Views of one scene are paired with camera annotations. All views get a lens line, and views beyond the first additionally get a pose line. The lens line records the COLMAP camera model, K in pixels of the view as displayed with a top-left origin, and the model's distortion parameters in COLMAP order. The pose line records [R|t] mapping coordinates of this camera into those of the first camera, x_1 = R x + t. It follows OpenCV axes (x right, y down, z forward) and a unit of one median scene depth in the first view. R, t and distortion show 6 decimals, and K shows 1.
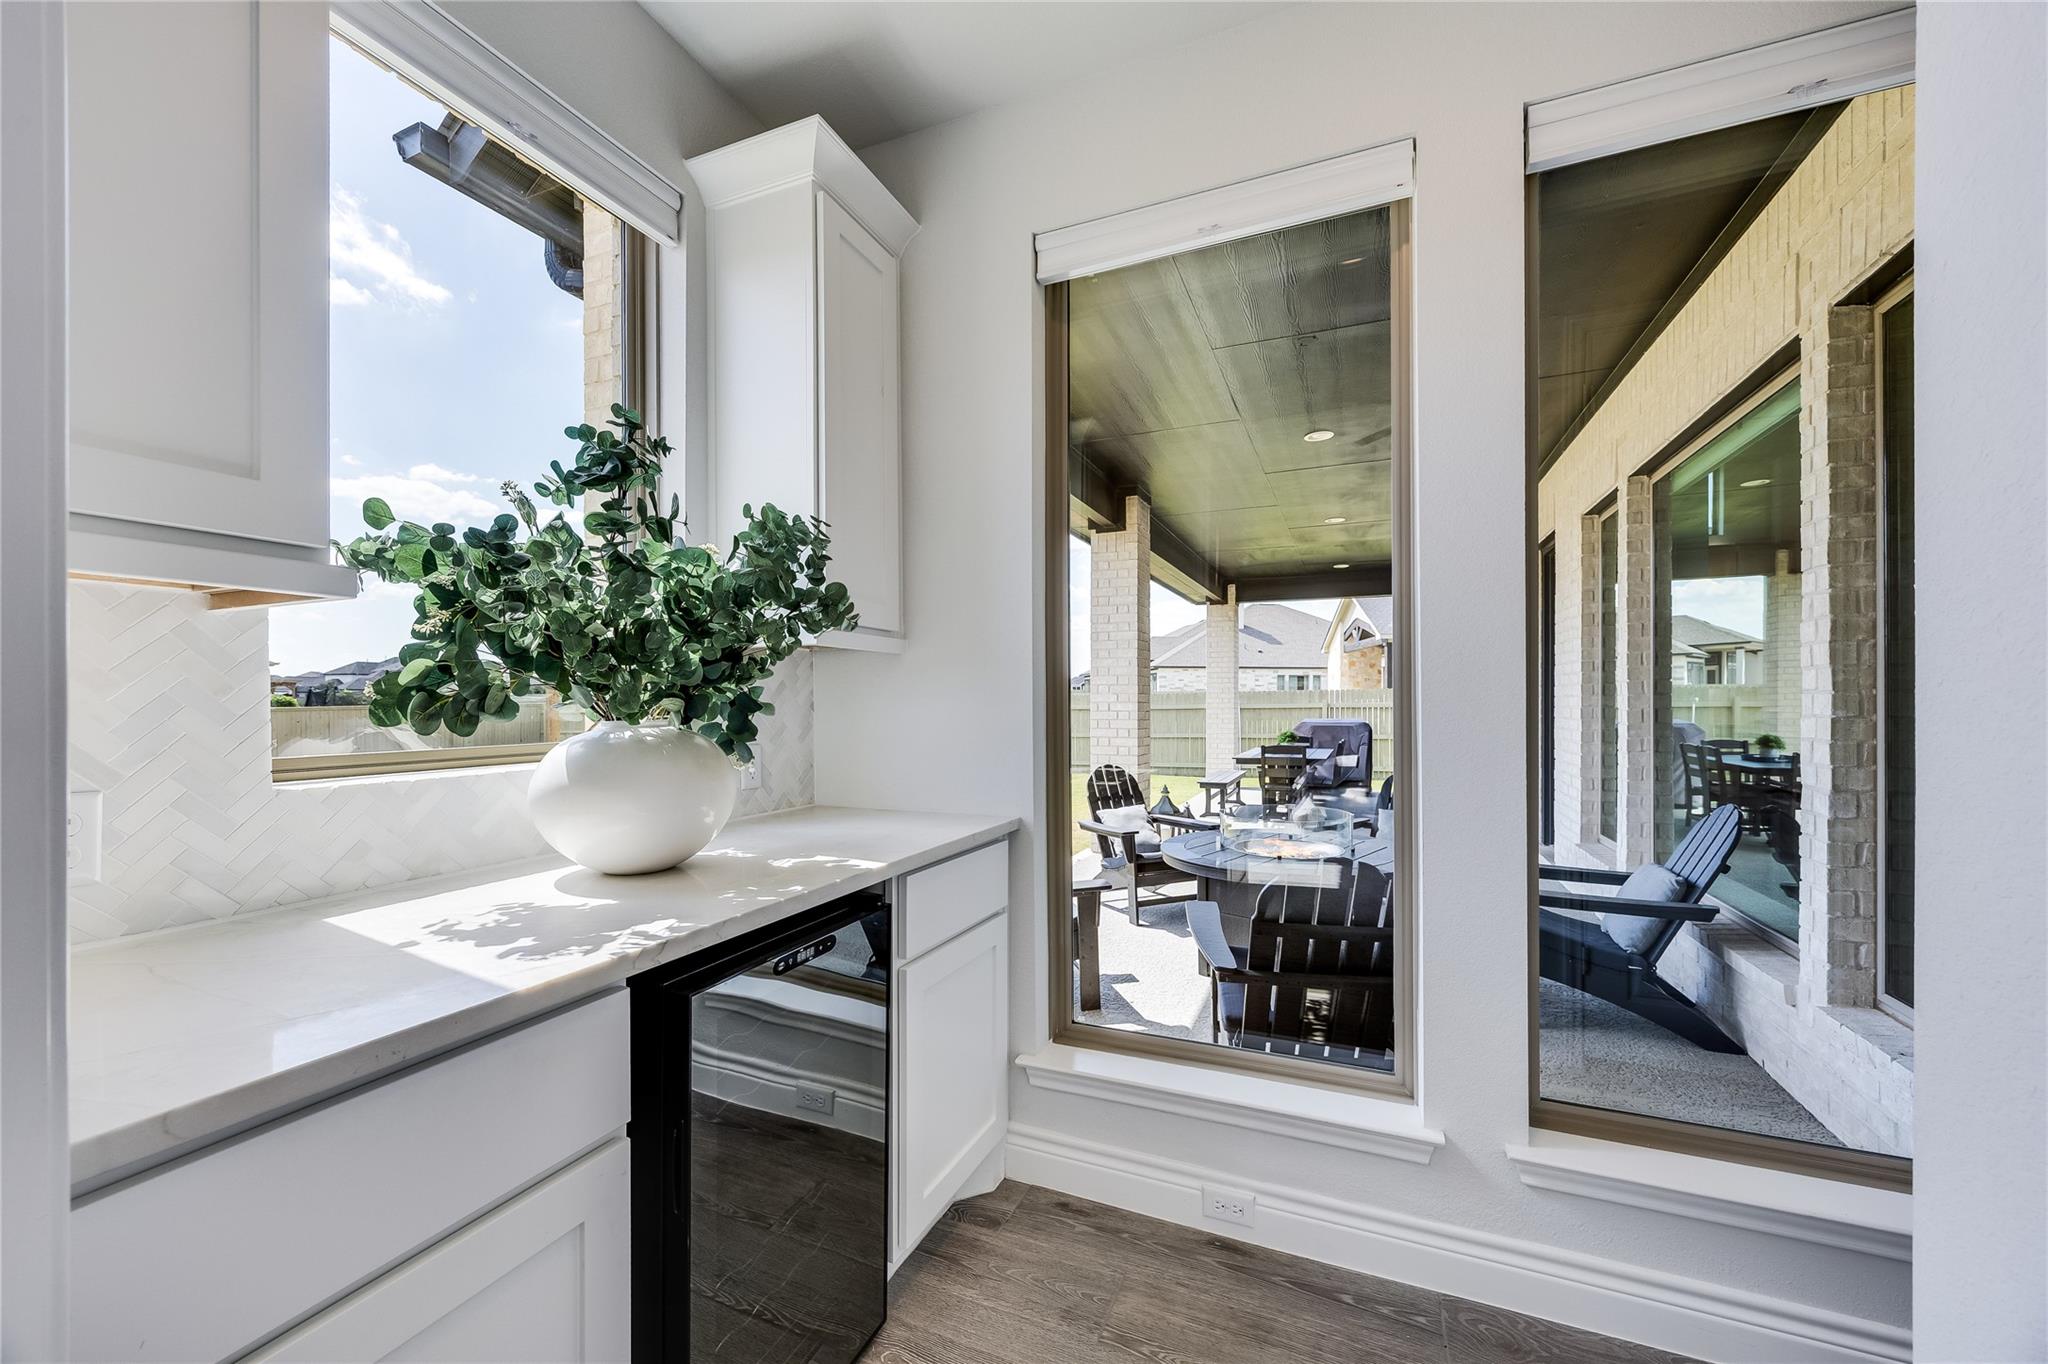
lens RADIAL K [[776.7, 0, 1017.7], [0, 776.7, 689.8], [0, 0, 1]] dist [-0.000512, 0.000031]
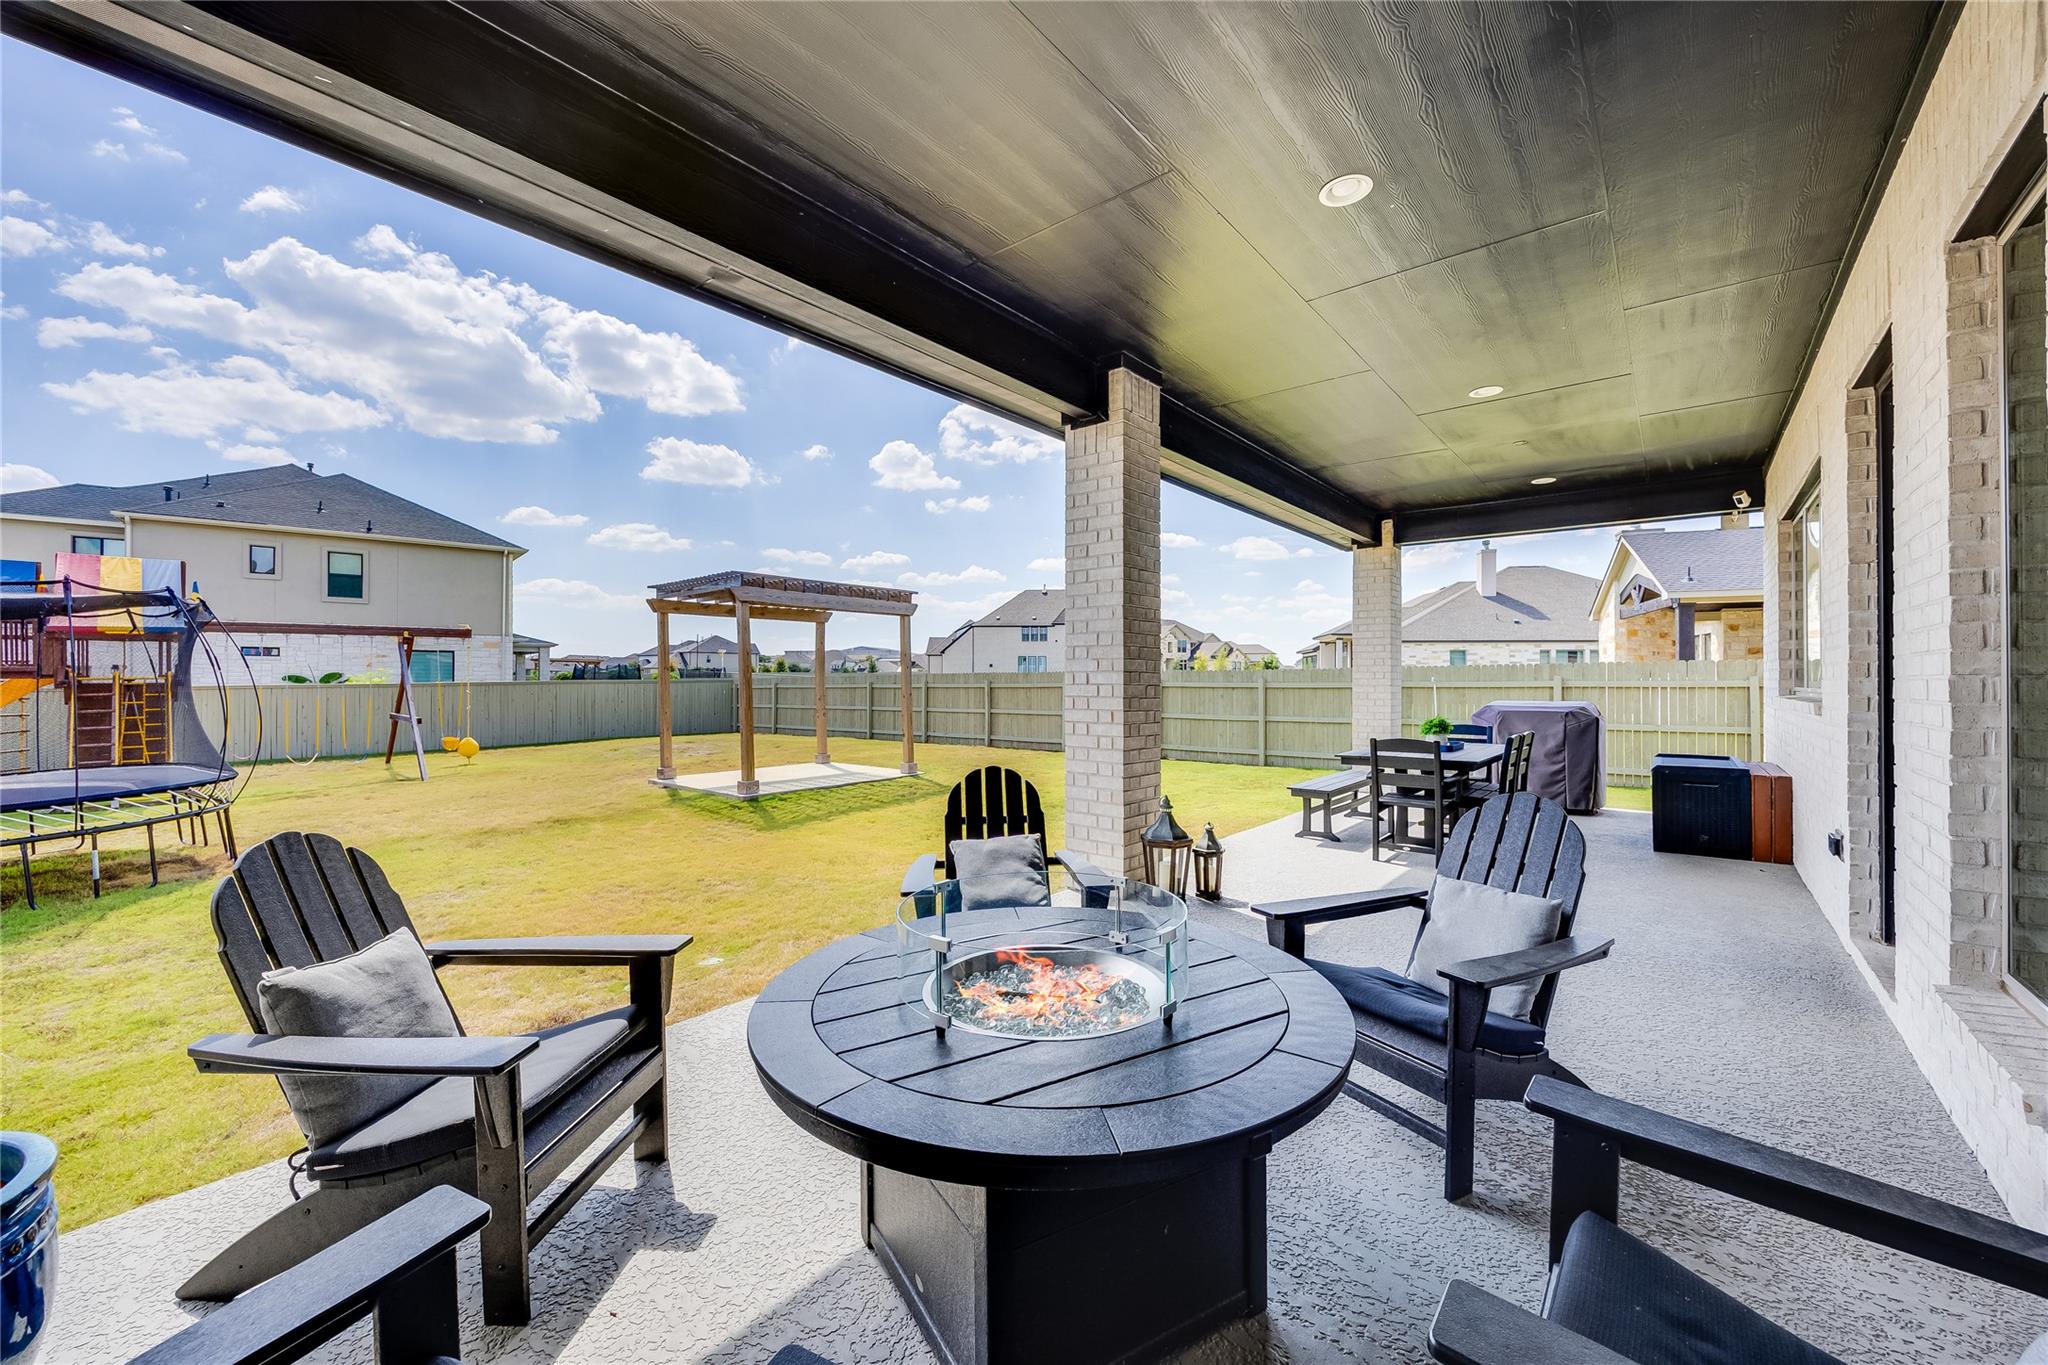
lens RADIAL K [[778.1, 0, 1025.7], [0, 778.1, 661.3], [0, 0, 1]] dist [-0.000991, -0.000208]
pose [[0.960540, -0.003574, -0.278120, 0.197831], [0.000498, 0.999938, -0.011131, 0.011100], [0.278142, 0.010554, 0.960482, 0.247180]]
